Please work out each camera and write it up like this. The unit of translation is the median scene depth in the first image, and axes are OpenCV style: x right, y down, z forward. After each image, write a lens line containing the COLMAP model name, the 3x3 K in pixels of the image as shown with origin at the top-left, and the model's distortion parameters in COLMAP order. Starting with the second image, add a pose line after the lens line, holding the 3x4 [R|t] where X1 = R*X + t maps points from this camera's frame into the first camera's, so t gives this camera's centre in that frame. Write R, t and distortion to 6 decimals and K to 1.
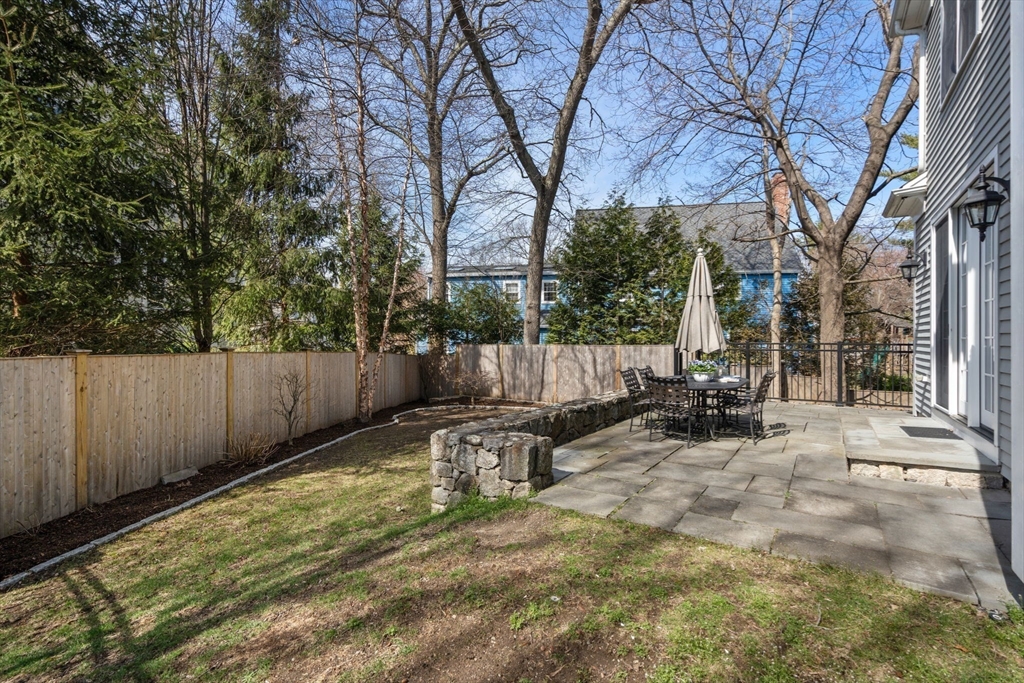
lens RADIAL K [[474.6, 0, 515.1], [0, 474.6, 341.6], [0, 0, 1]] dist [-0.005088, -0.000261]
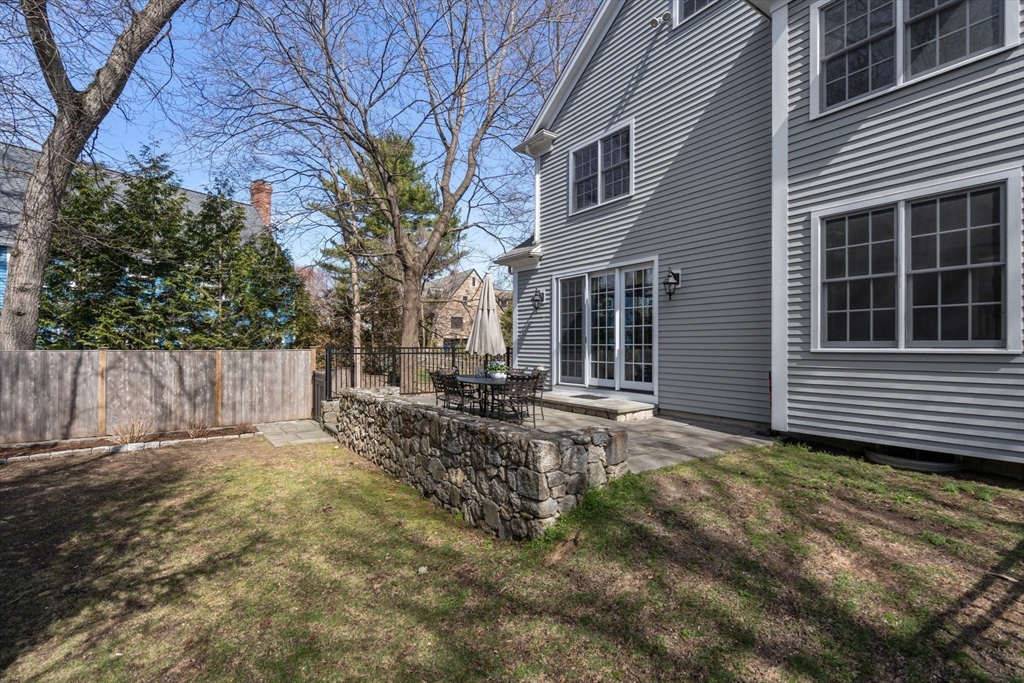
lens RADIAL K [[474.6, 0, 513.0], [0, 474.6, 346.5], [0, 0, 1]] dist [-0.005088, -0.000261]
pose [[0.368981, -0.000035, 0.929437, -0.340796], [-0.000858, 1.000000, 0.000378, -0.000040], [-0.929437, -0.000937, 0.368981, 0.228723]]
